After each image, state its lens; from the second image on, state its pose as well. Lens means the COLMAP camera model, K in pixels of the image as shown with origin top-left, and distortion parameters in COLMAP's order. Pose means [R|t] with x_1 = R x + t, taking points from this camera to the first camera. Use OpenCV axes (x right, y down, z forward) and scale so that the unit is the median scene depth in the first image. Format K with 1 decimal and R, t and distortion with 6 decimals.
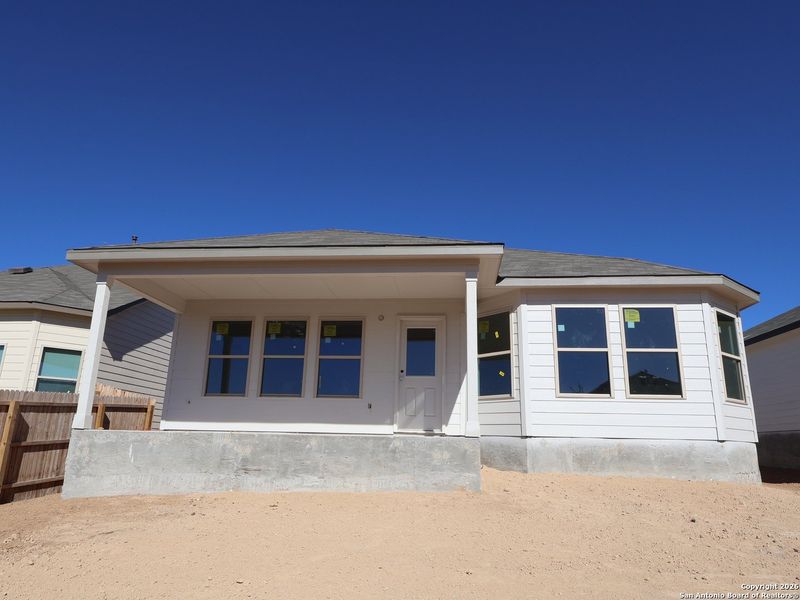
lens RADIAL K [[548.3, 0, 403.2], [0, 548.3, 301.6], [0, 0, 1]] dist [0.011726, 0.000262]
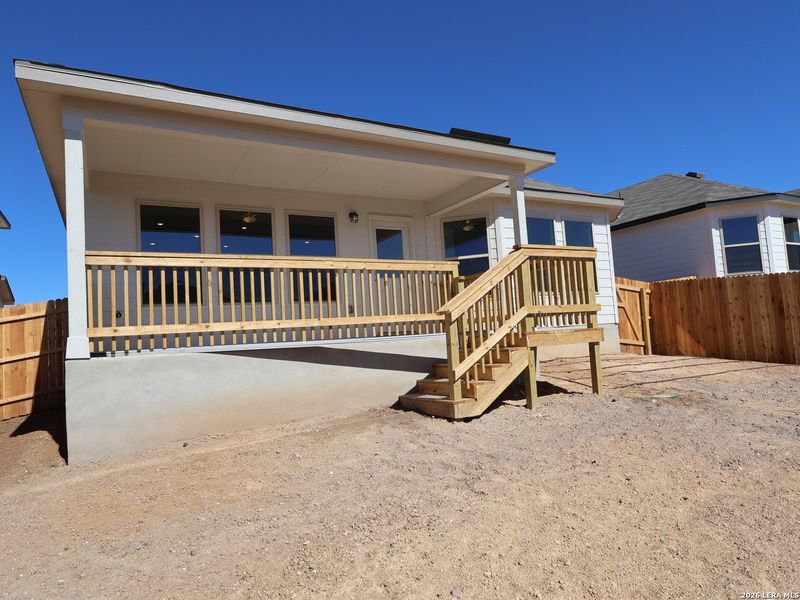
lens RADIAL K [[521.7, 0, 403.2], [0, 521.7, 301.9], [0, 0, 1]] dist [0.000539, 0.004154]
pose [[0.811825, -0.031098, 0.583073, -0.573947], [-0.069940, 0.986212, 0.149979, 0.041846], [-0.579697, -0.162537, 0.798456, 0.272919]]
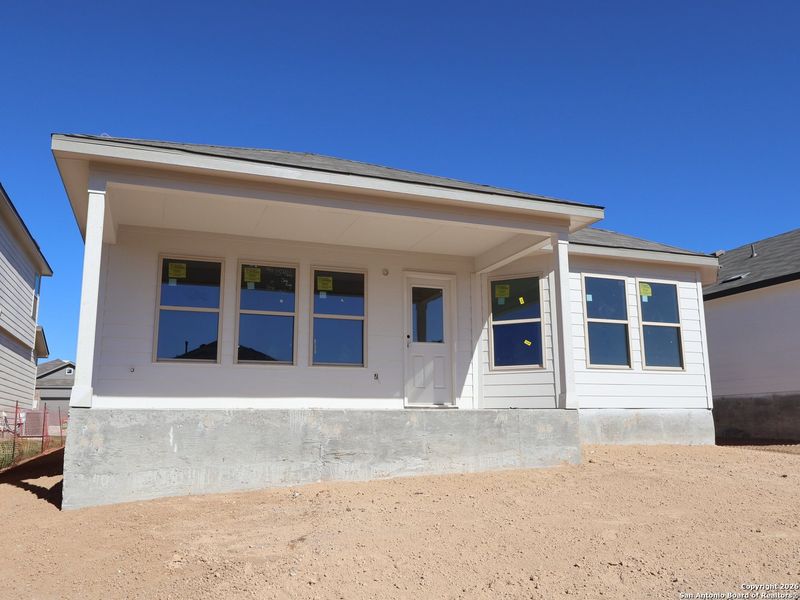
lens RADIAL K [[663.5, 0, 403.4], [0, 663.5, 307.4], [0, 0, 1]] dist [0.006732, 0.002842]
pose [[0.892606, 0.050611, 0.447988, -0.549757], [-0.087219, 0.994292, 0.061454, 0.022267], [-0.442320, -0.093927, 0.891925, 0.099975]]
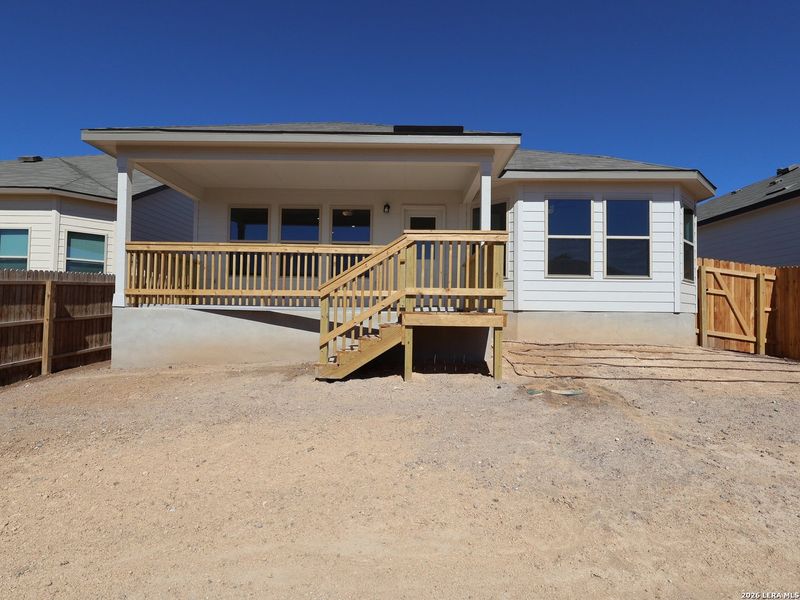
lens RADIAL K [[431.9, 0, 401.8], [0, 431.9, 301.8], [0, 0, 1]] dist [0.005536, 0.000158]
pose [[0.996352, -0.005755, 0.085148, -0.102398], [-0.014136, 0.972812, 0.231163, 0.016194], [-0.084164, -0.231523, 0.969182, 0.124693]]
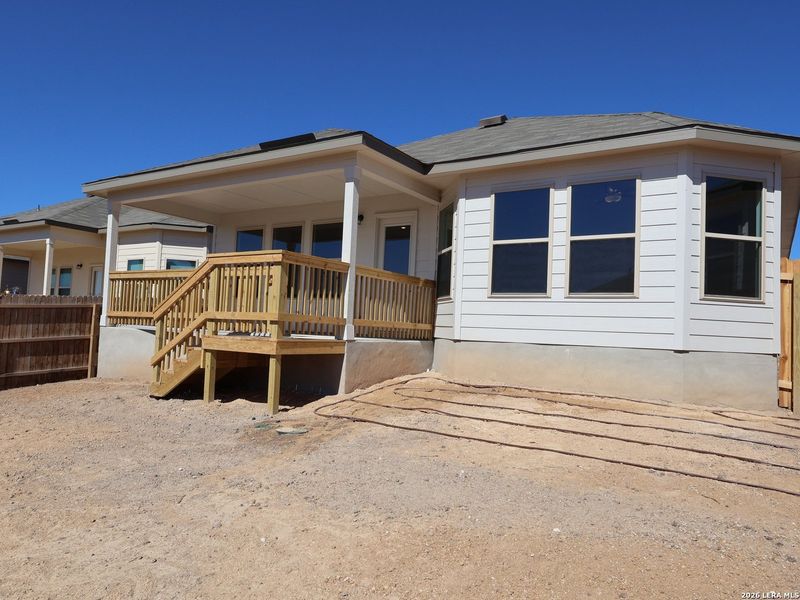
lens RADIAL K [[576.1, 0, 398.1], [0, 576.1, 297.5], [0, 0, 1]] dist [0.013421, -0.000441]
pose [[0.887680, -0.011490, -0.460318, 0.576705], [0.095515, 0.982539, 0.159667, 0.013870], [0.450446, -0.185700, 0.873278, 0.132245]]
